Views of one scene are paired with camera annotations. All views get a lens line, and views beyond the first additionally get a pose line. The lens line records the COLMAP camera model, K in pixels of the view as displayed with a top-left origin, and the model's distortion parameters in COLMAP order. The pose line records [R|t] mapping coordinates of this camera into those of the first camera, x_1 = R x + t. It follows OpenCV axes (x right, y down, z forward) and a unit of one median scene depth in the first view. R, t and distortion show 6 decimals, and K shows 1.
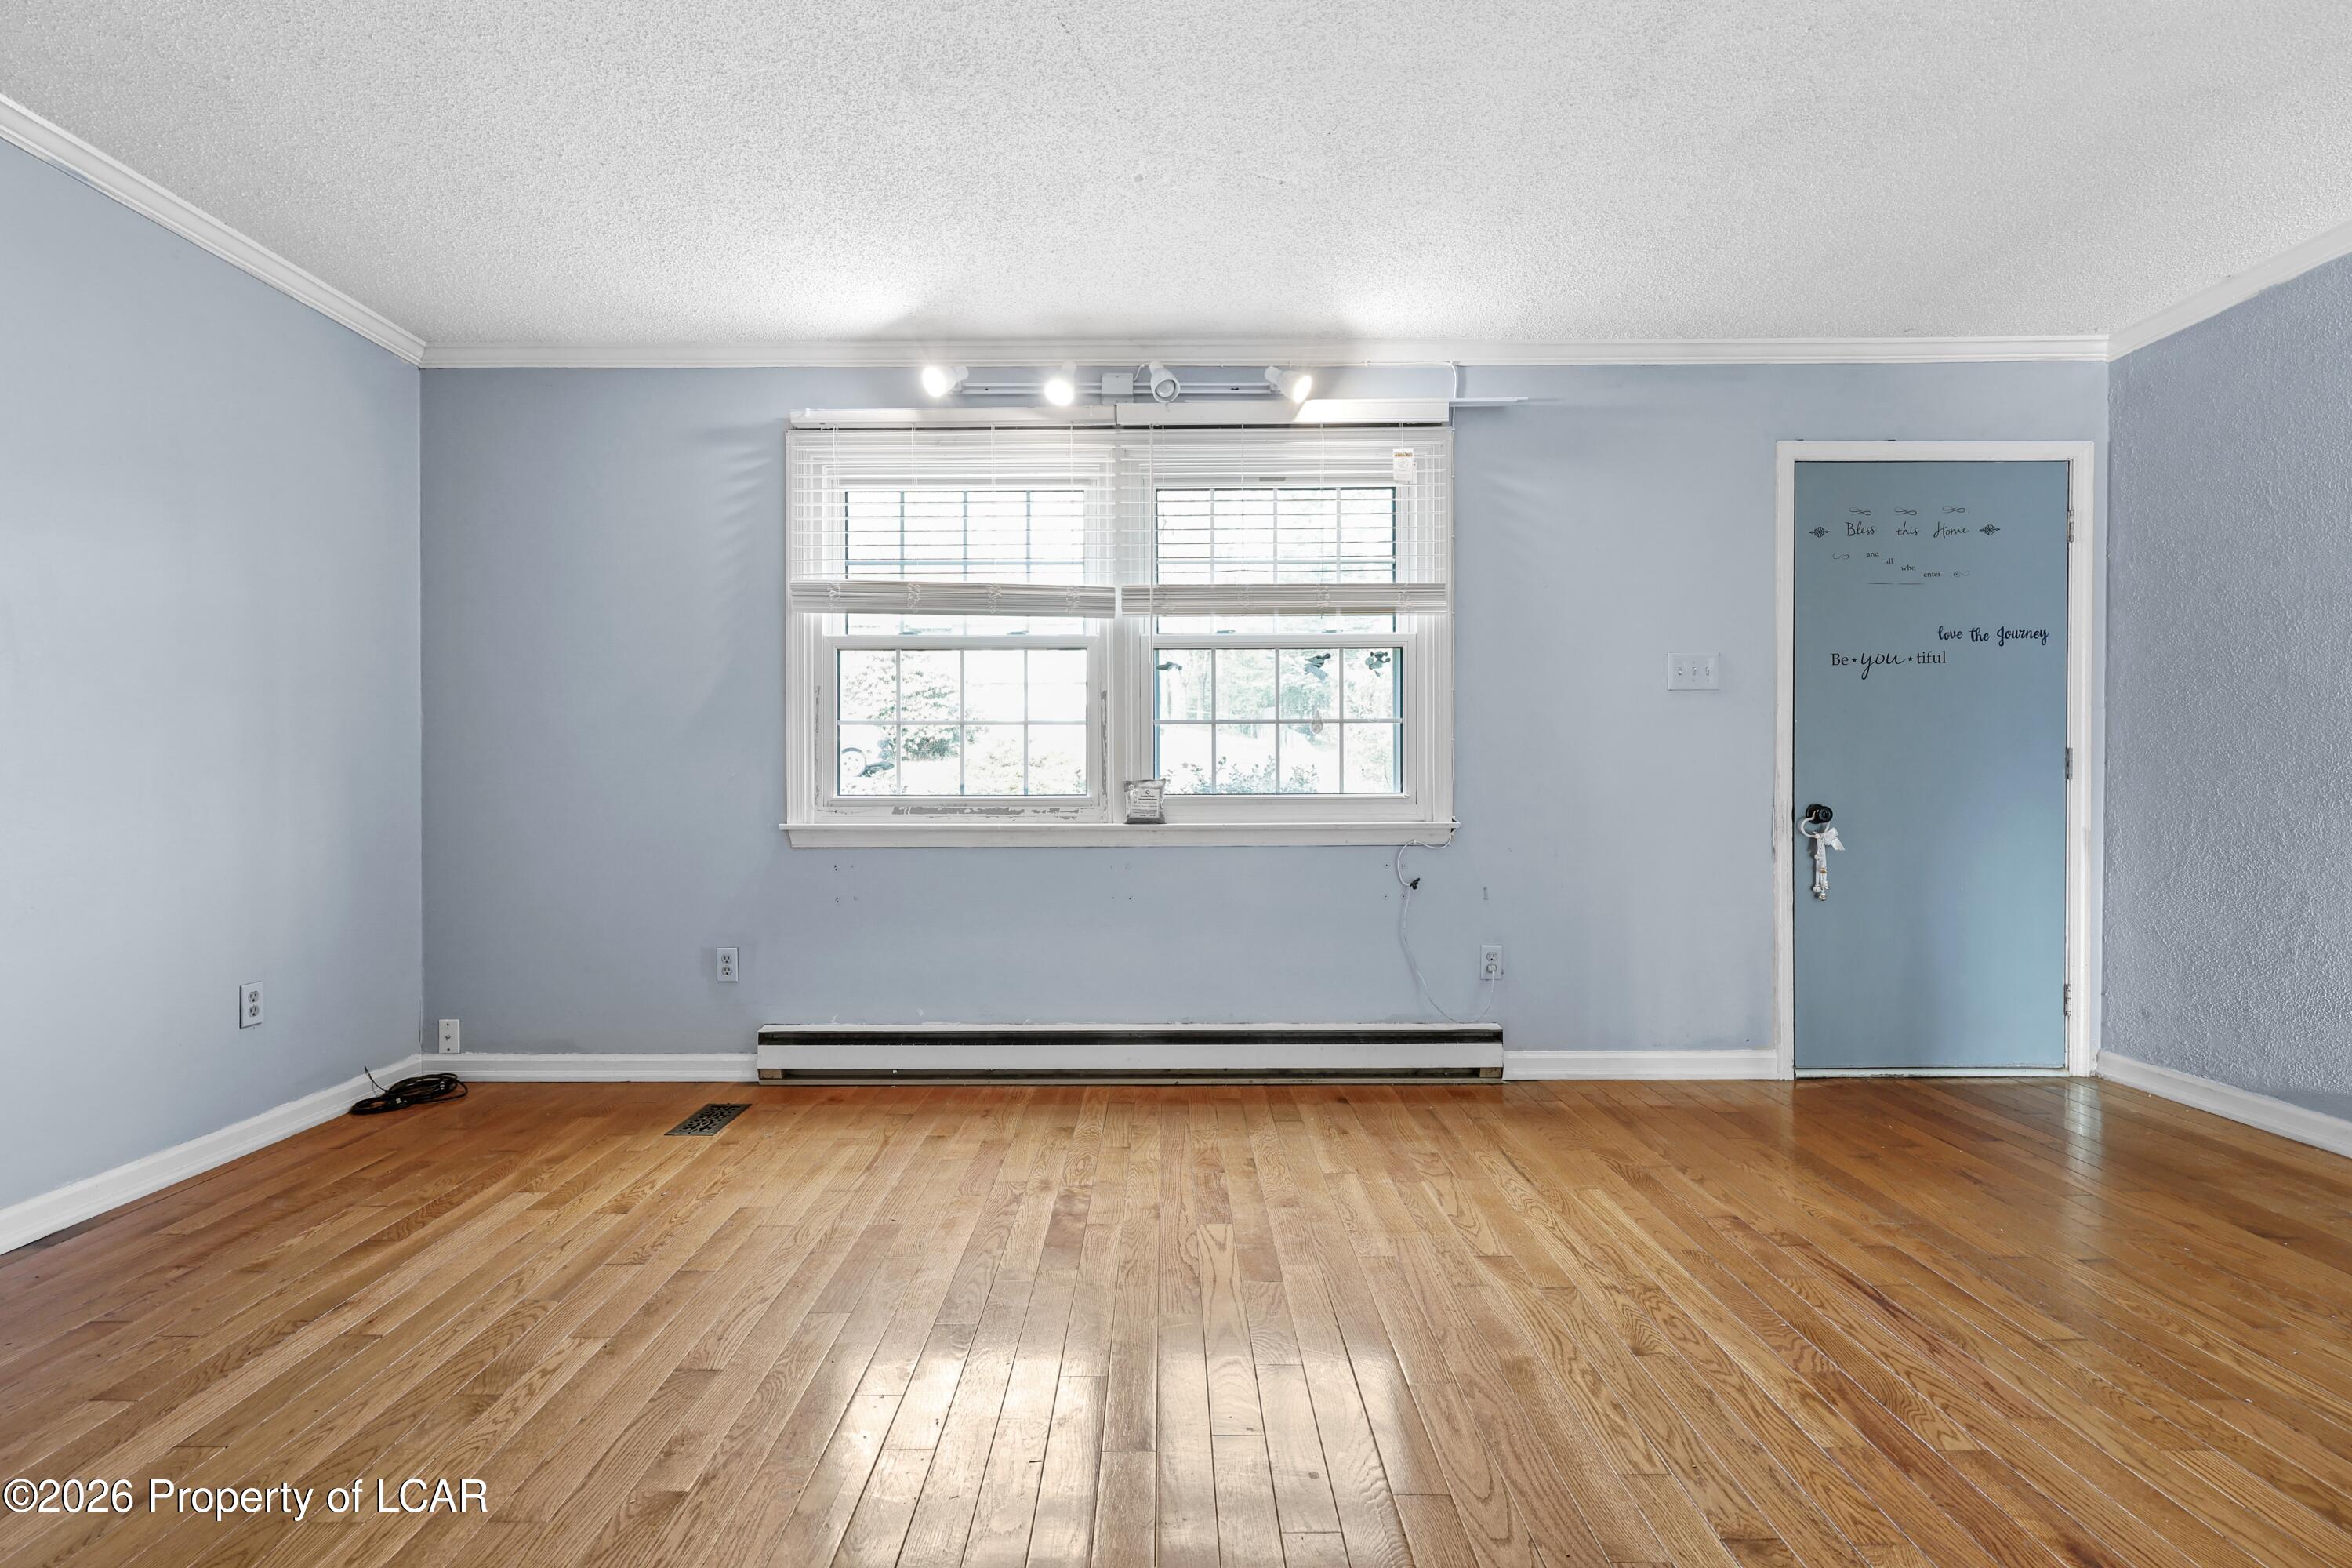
lens RADIAL K [[1081.4, 0, 1162.9], [0, 1081.4, 773.7], [0, 0, 1]] dist [-0.012058, 0.005149]
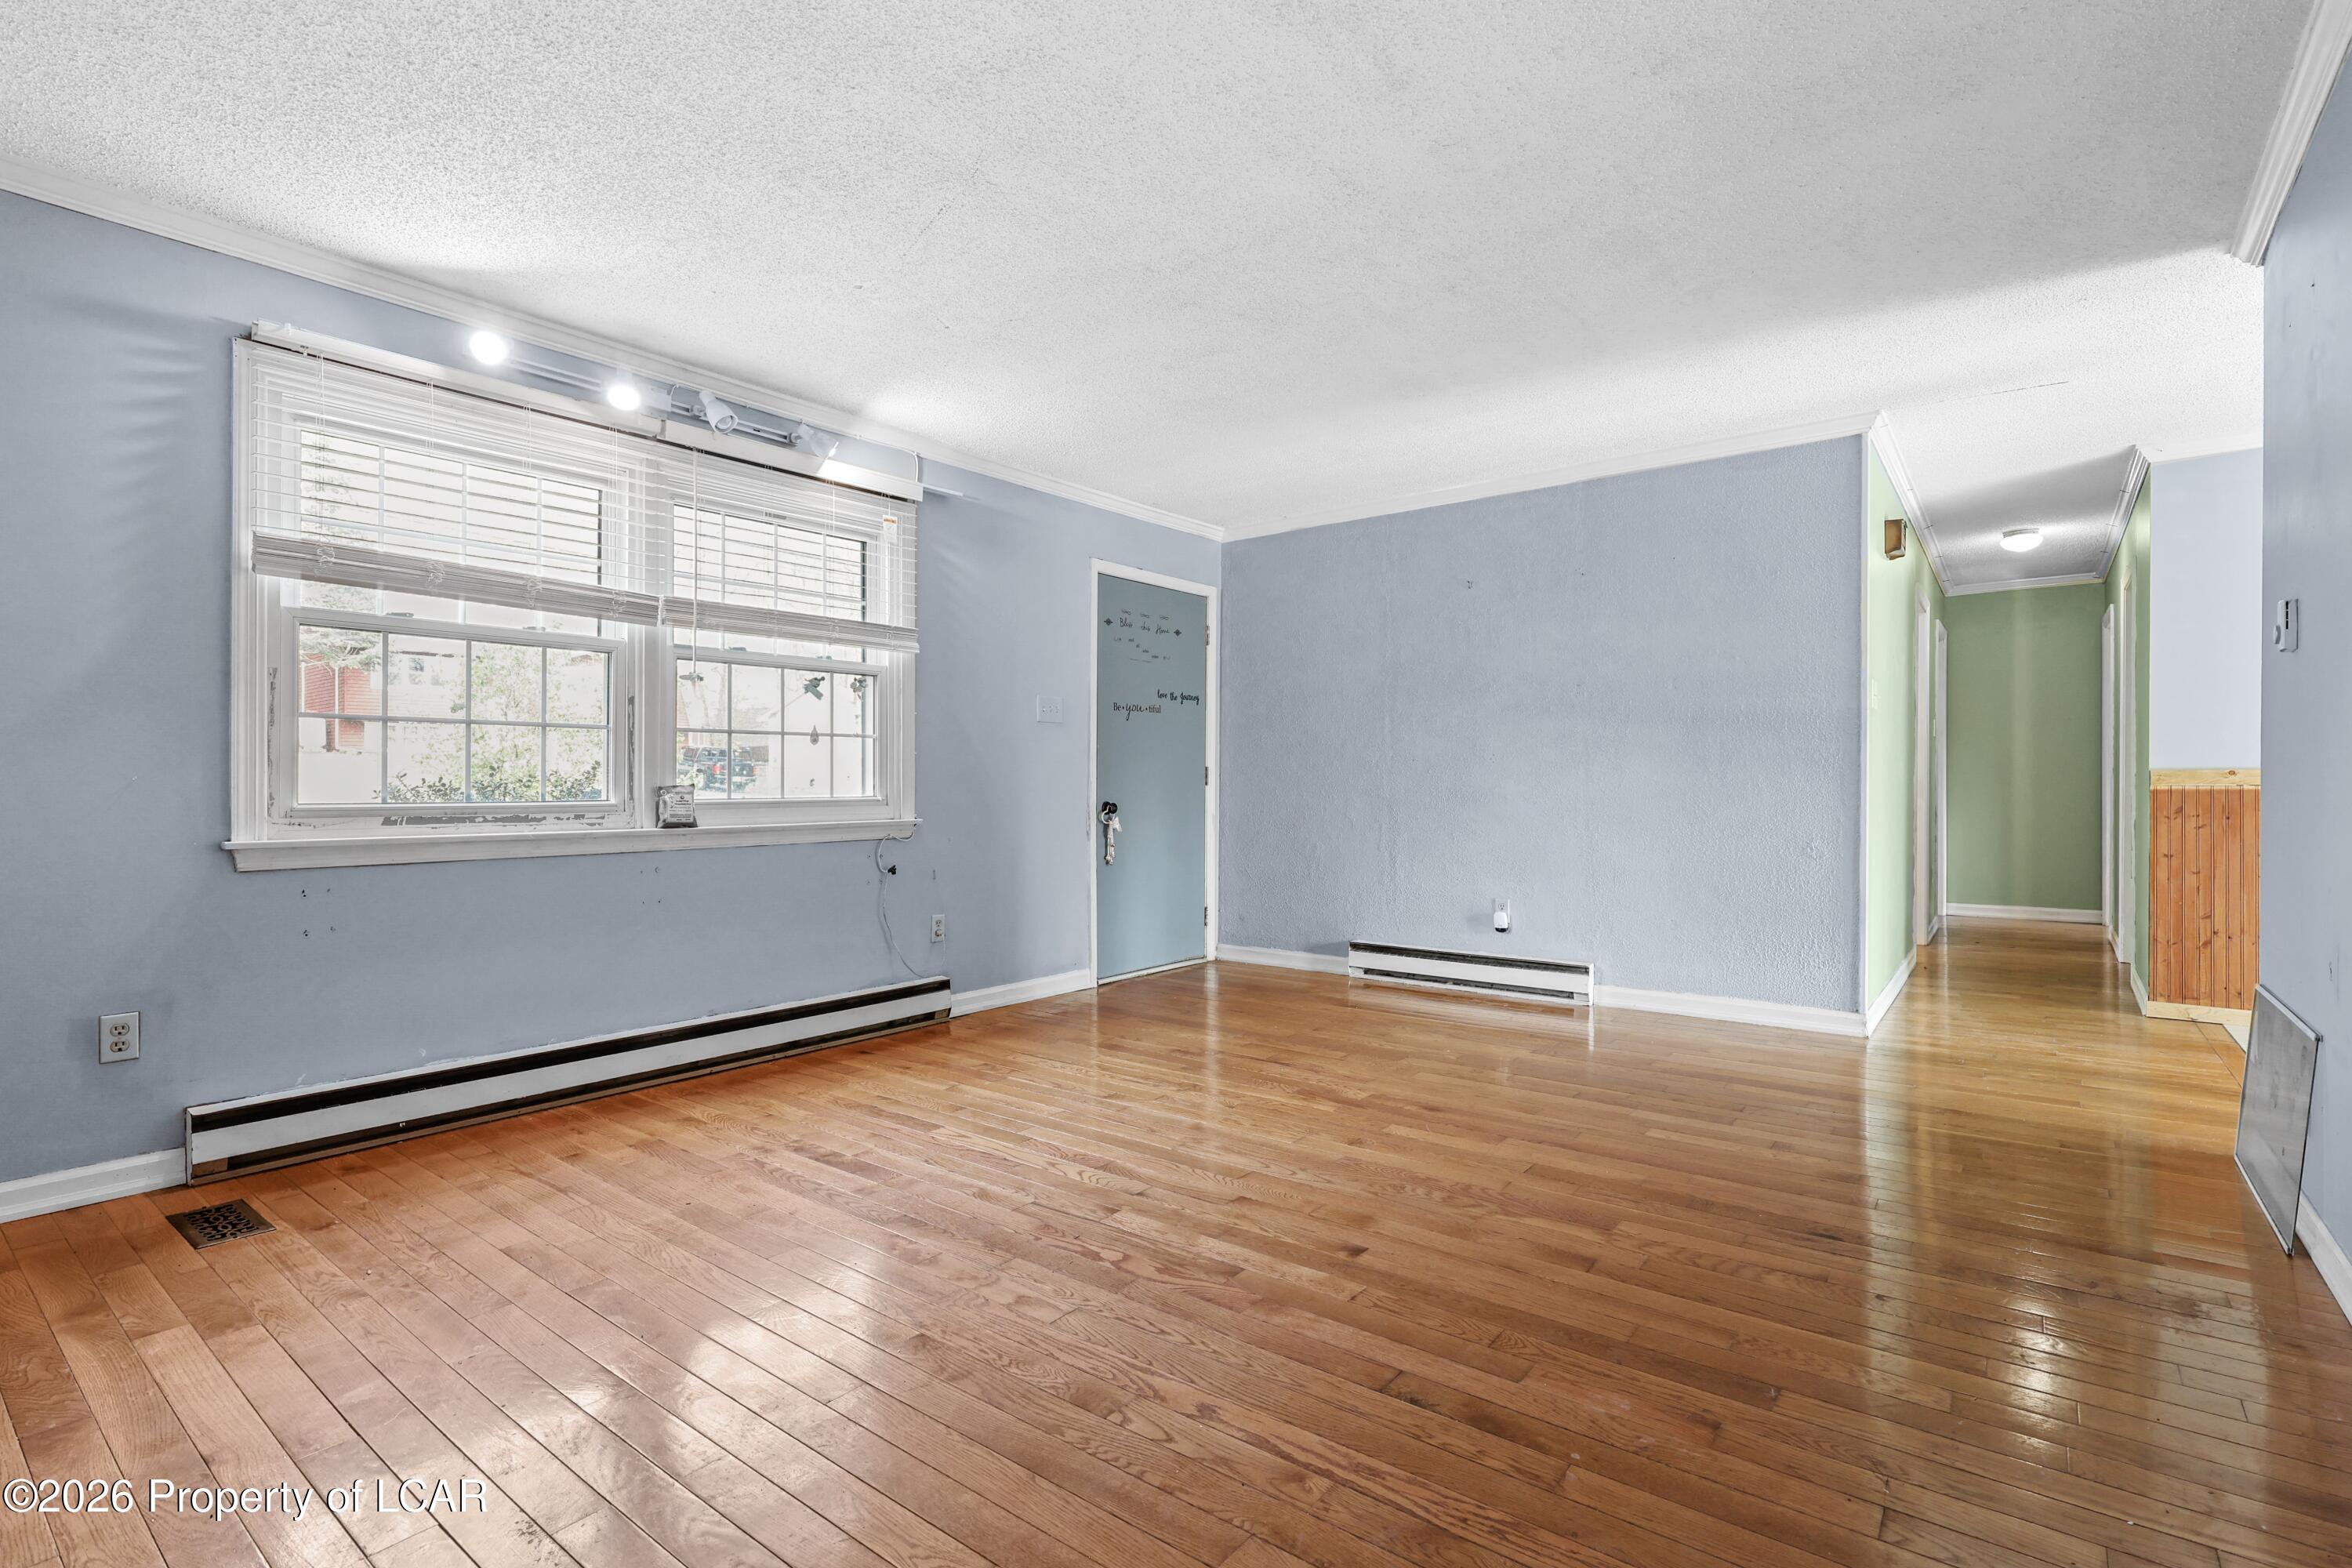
lens RADIAL K [[1095.8, 0, 1175.9], [0, 1095.8, 770.5], [0, 0, 1]] dist [-0.017636, 0.004728]
pose [[0.612847, 0.011167, 0.790123, -0.552570], [-0.001623, 0.999916, -0.012873, 0.004185], [-0.790200, 0.006607, 0.612813, -0.017495]]
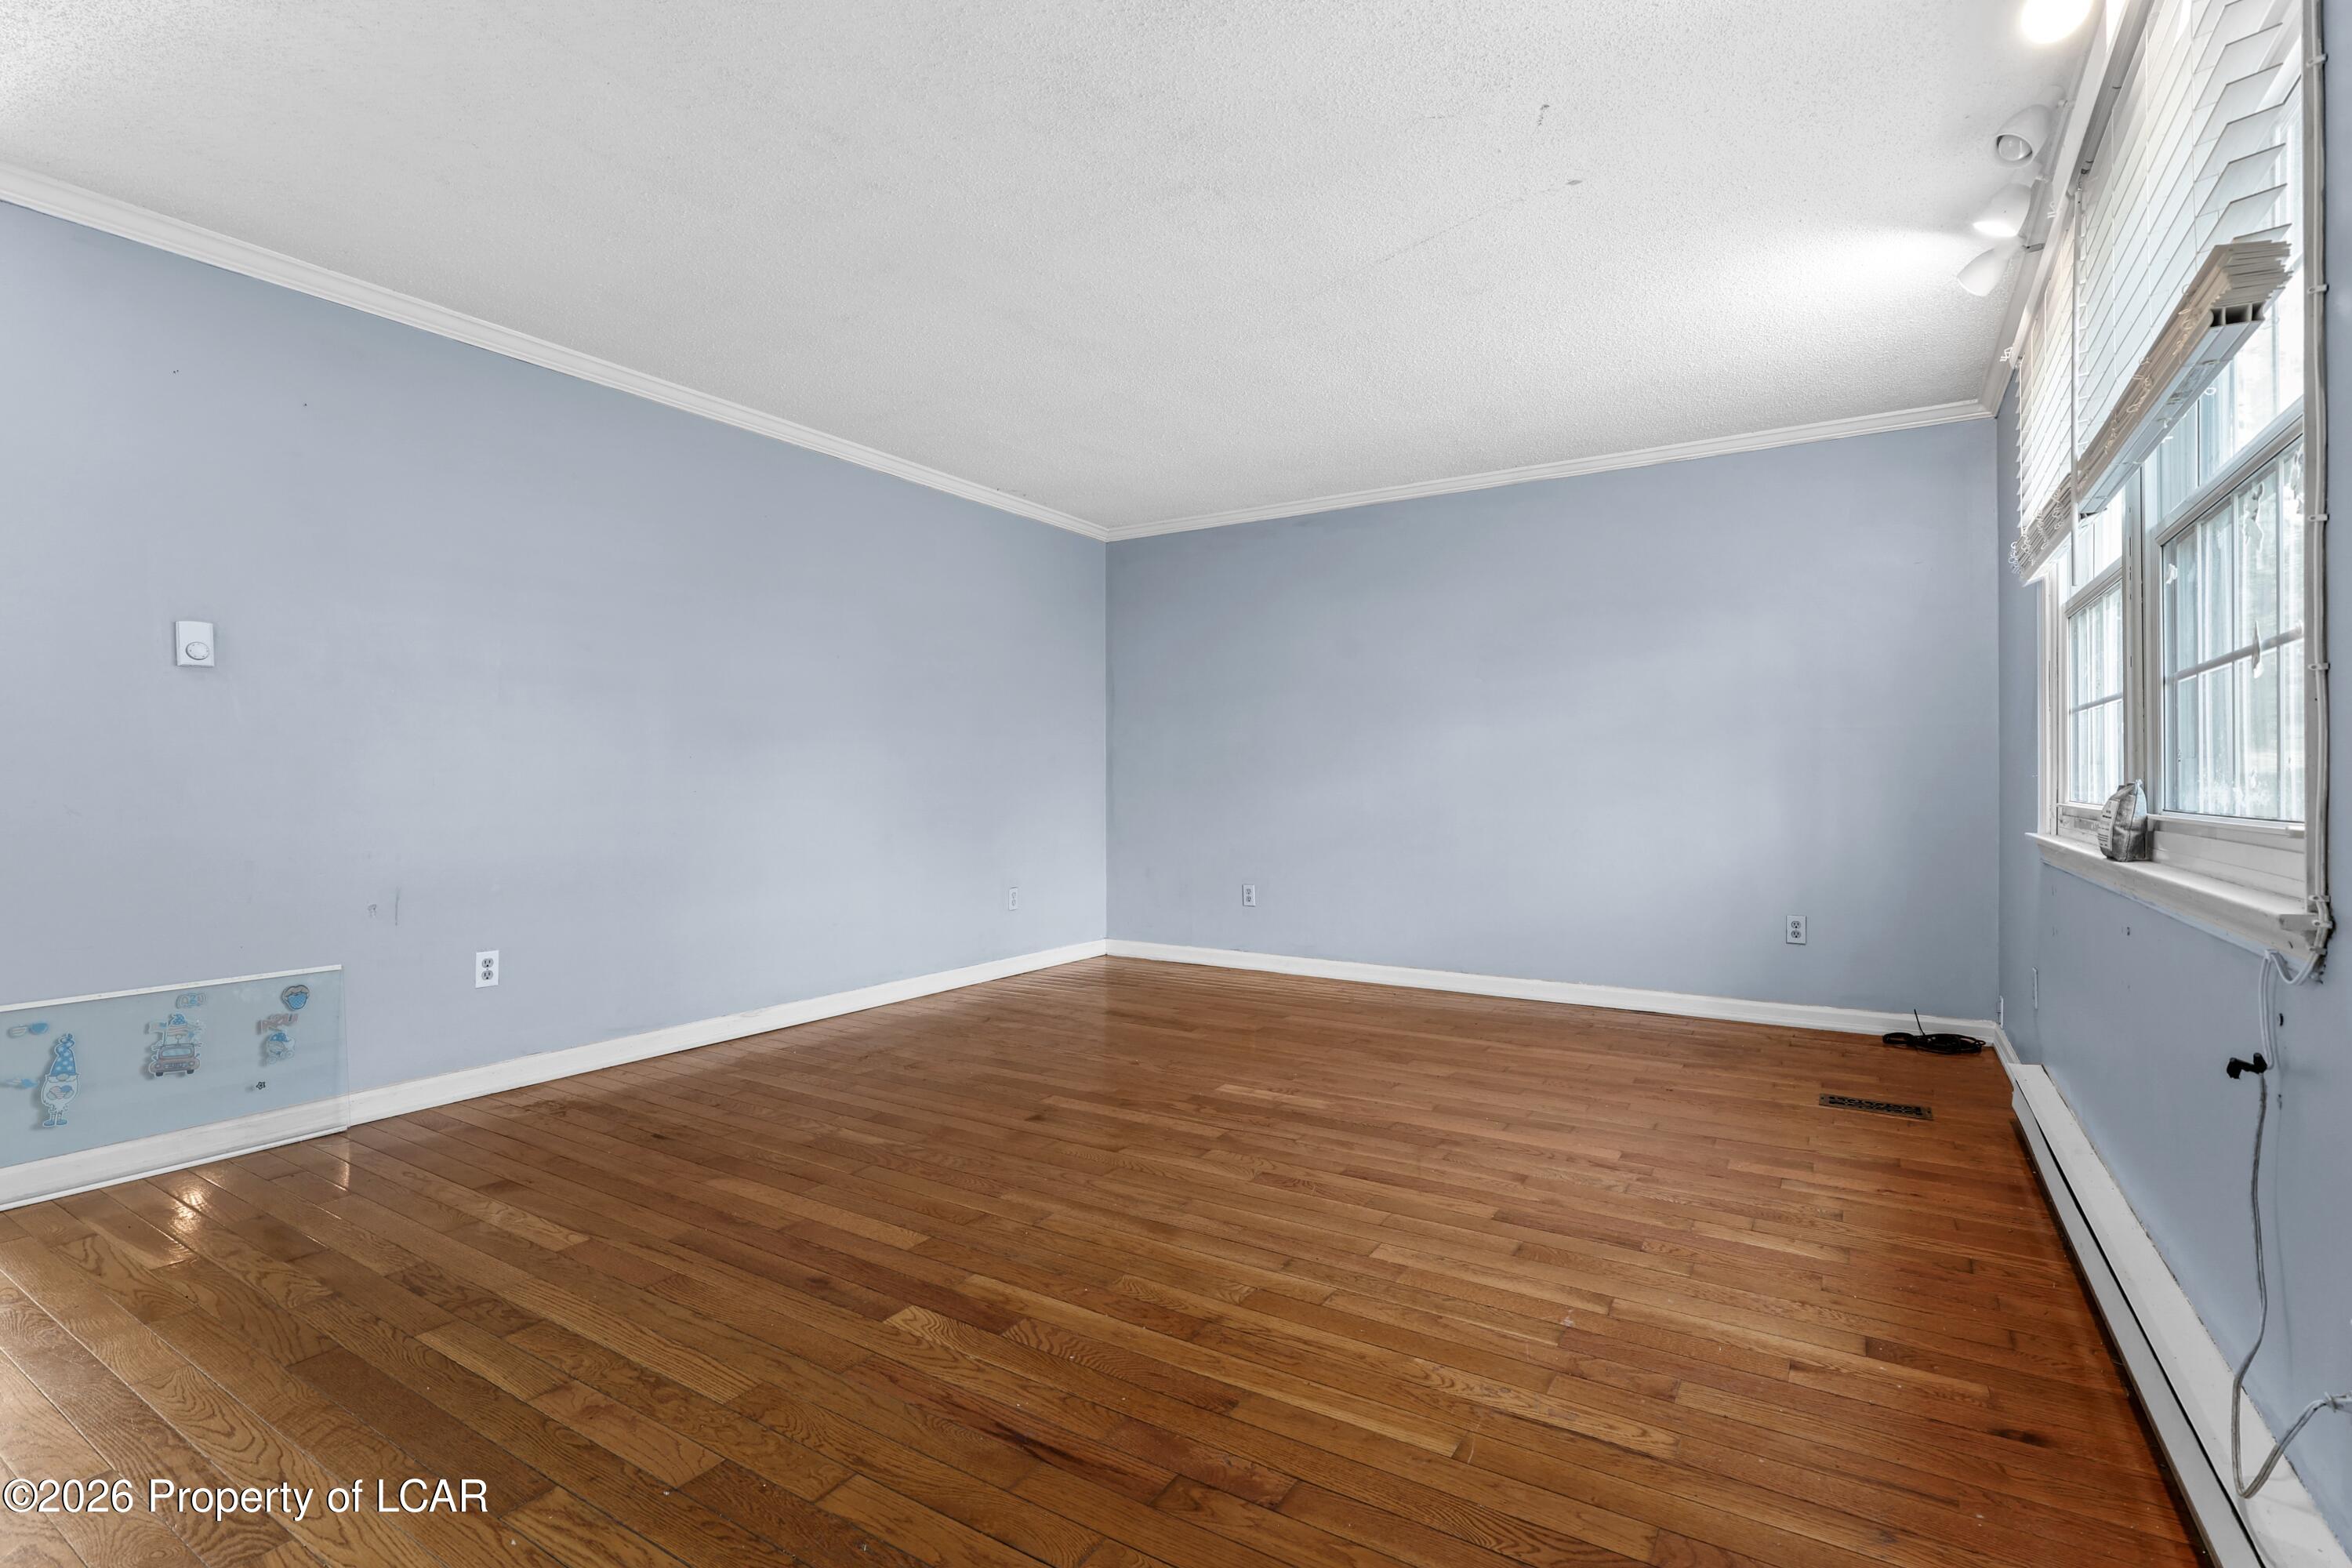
lens RADIAL K [[1095.8, 0, 1175.9], [0, 1095.8, 770.5], [0, 0, 1]] dist [-0.017636, 0.004728]
pose [[-0.527501, -0.004020, -0.849545, 0.752354], [0.000170, 0.999988, -0.004837, -0.000699], [0.849555, -0.002696, -0.527494, 0.885349]]
